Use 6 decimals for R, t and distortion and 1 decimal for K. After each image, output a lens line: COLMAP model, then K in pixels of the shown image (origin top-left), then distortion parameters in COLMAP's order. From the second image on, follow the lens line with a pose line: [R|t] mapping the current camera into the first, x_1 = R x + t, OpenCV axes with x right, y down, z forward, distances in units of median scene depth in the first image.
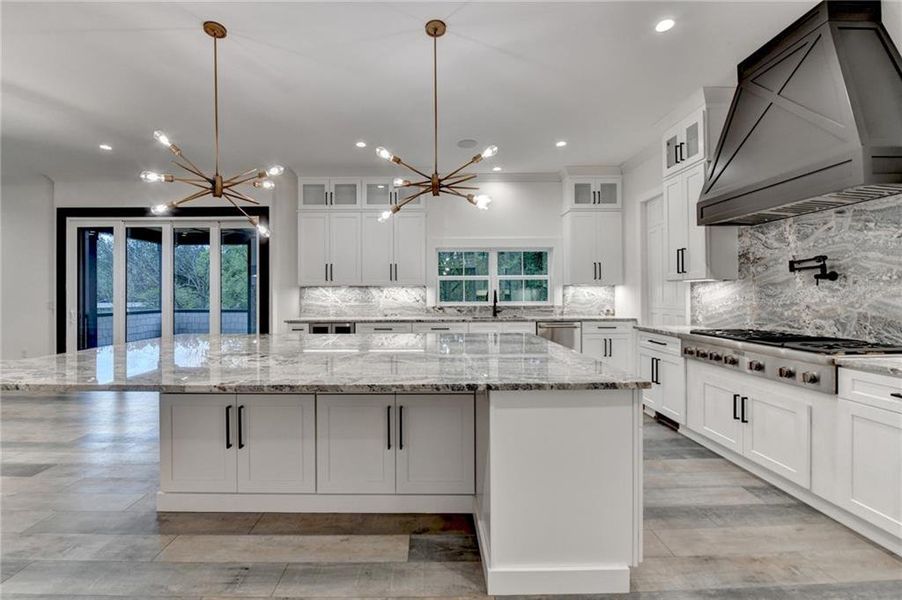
lens RADIAL K [[380.6, 0, 437.4], [0, 380.6, 291.6], [0, 0, 1]] dist [-0.011977, -0.000330]
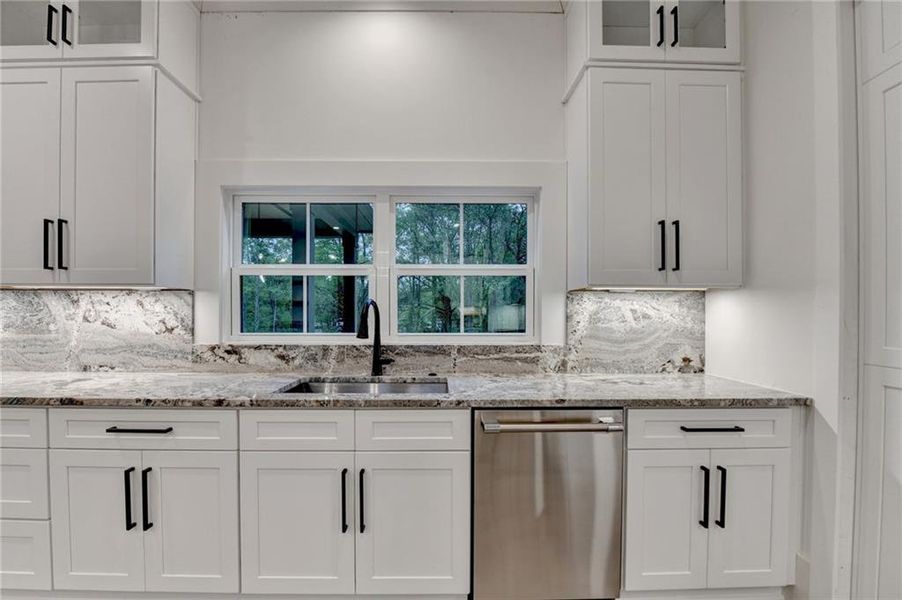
lens RADIAL K [[374.8, 0, 447.9], [0, 374.8, 316.0], [0, 0, 1]] dist [-0.018396, -0.000110]
pose [[0.999969, 0.007588, 0.001941, 0.221780], [-0.007608, 0.999911, 0.010977, 0.005140], [-0.001857, -0.010992, 0.999938, 0.657270]]
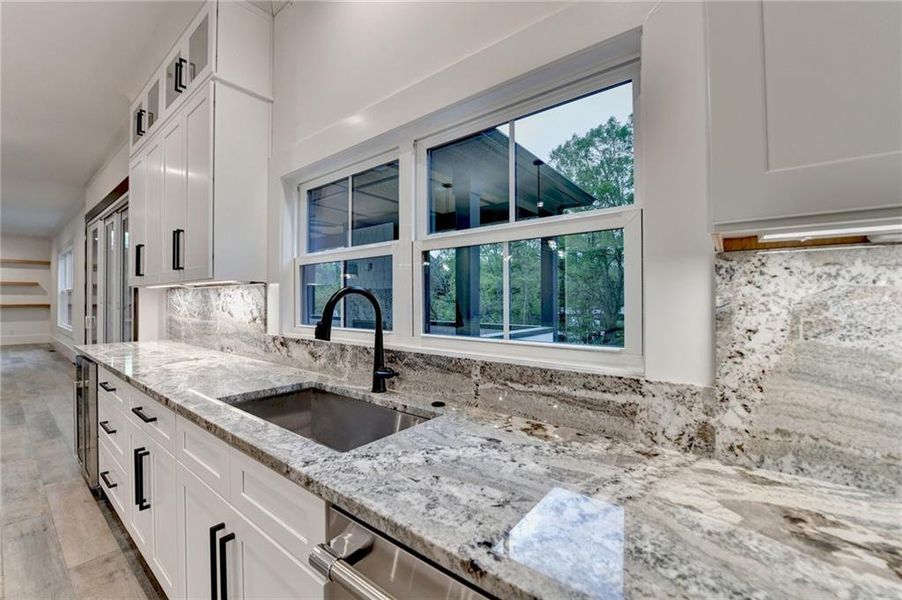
lens RADIAL K [[373.2, 0, 429.6], [0, 373.2, 299.6], [0, 0, 1]] dist [-0.024164, -0.000112]
pose [[0.758809, 0.002289, -0.651309, 0.349984], [-0.000261, 0.999995, 0.003211, 0.002185], [0.651313, -0.002266, 0.758806, 0.845316]]
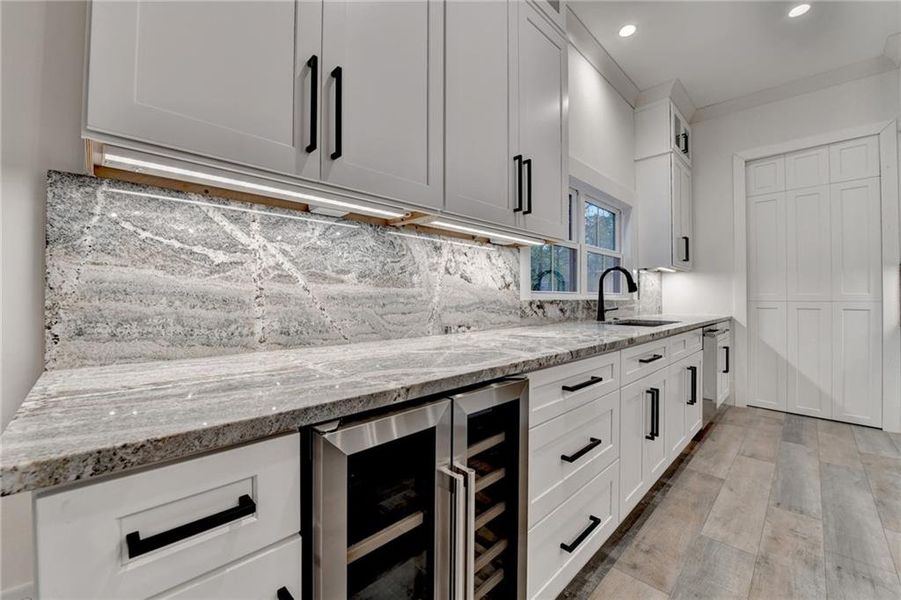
lens RADIAL K [[367.8, 0, 439.3], [0, 367.8, 297.9], [0, 0, 1]] dist [-0.008388, -0.000227]
pose [[0.723954, 0.005720, 0.689825, -0.352831], [-0.008298, 0.999965, 0.000417, 0.037601], [-0.689799, -0.006026, 0.723976, 0.808467]]
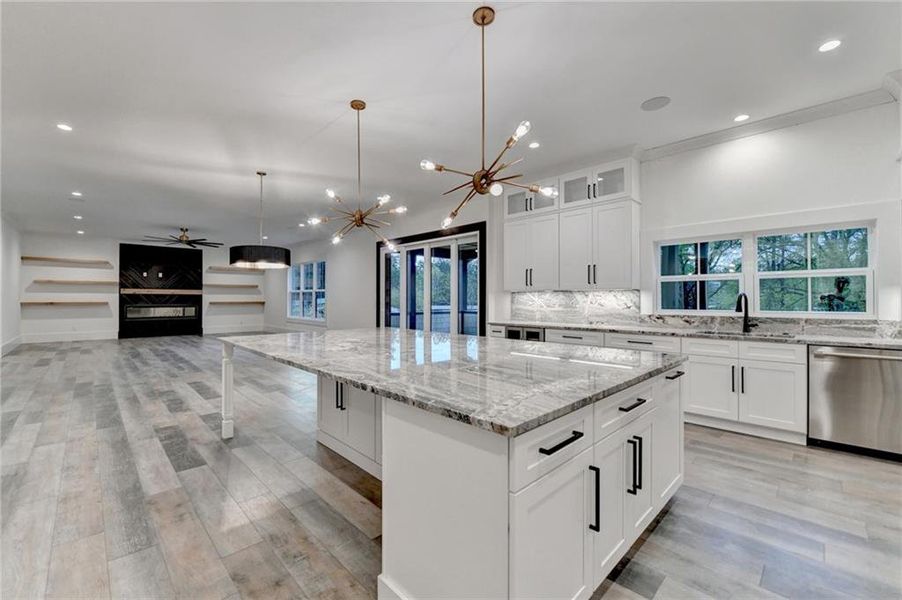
lens RADIAL K [[377.5, 0, 428.6], [0, 377.5, 295.8], [0, 0, 1]] dist [-0.014970, -0.000807]
pose [[0.669743, -0.002866, -0.742587, 0.272781], [-0.000169, 0.999992, -0.004012, 0.002342], [0.742593, 0.002813, 0.669738, 0.125770]]
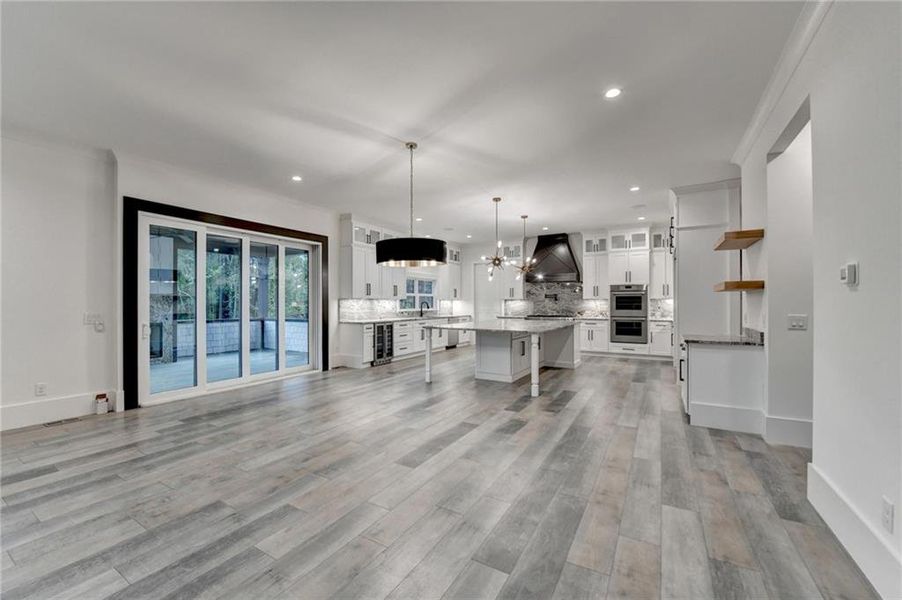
lens RADIAL K [[370.4, 0, 444.7], [0, 370.4, 302.7], [0, 0, 1]] dist [-0.001279, -0.000136]
pose [[0.508341, 0.002354, 0.861153, -1.324041], [-0.005819, 0.999983, 0.000701, -0.002405], [-0.861136, -0.005367, 0.508346, 0.017279]]
